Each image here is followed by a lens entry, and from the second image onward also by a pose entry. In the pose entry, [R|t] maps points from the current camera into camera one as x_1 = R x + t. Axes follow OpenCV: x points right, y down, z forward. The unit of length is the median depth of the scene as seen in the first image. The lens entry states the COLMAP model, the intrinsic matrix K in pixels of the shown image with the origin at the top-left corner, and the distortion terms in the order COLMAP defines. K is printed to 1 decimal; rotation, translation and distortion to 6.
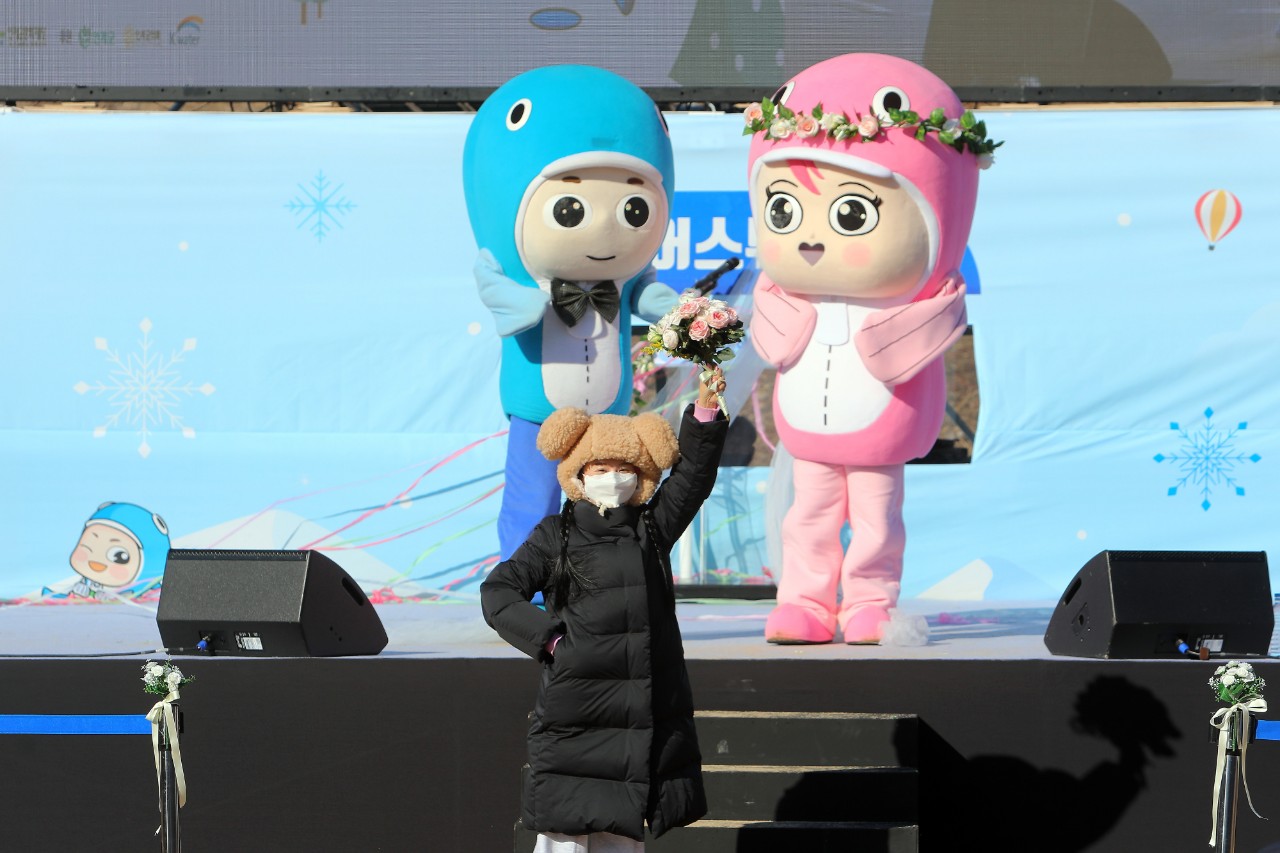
lens RADIAL K [[4276.2, 0, 640.0], [0, 4276.2, 426.5], [0, 0, 1]] dist [-0.116503, 1.920131]
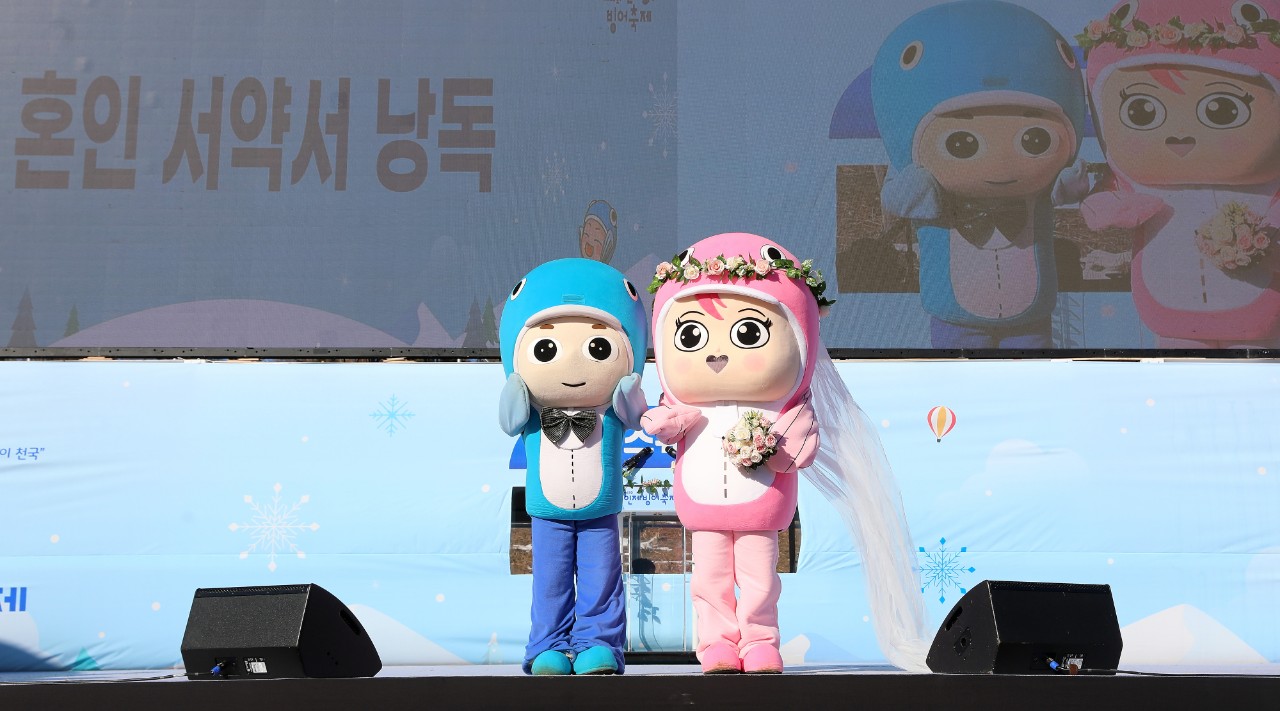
lens RADIAL K [[1468.9, 0, 640.0], [0, 1468.9, 355.5], [0, 0, 1]] dist [0.114791, 0.039194]
pose [[0.999451, 0.003411, 0.032945, 0.001108], [0.003096, 0.980709, -0.195448, 0.045532], [-0.032976, 0.195442, 0.980161, 0.557386]]
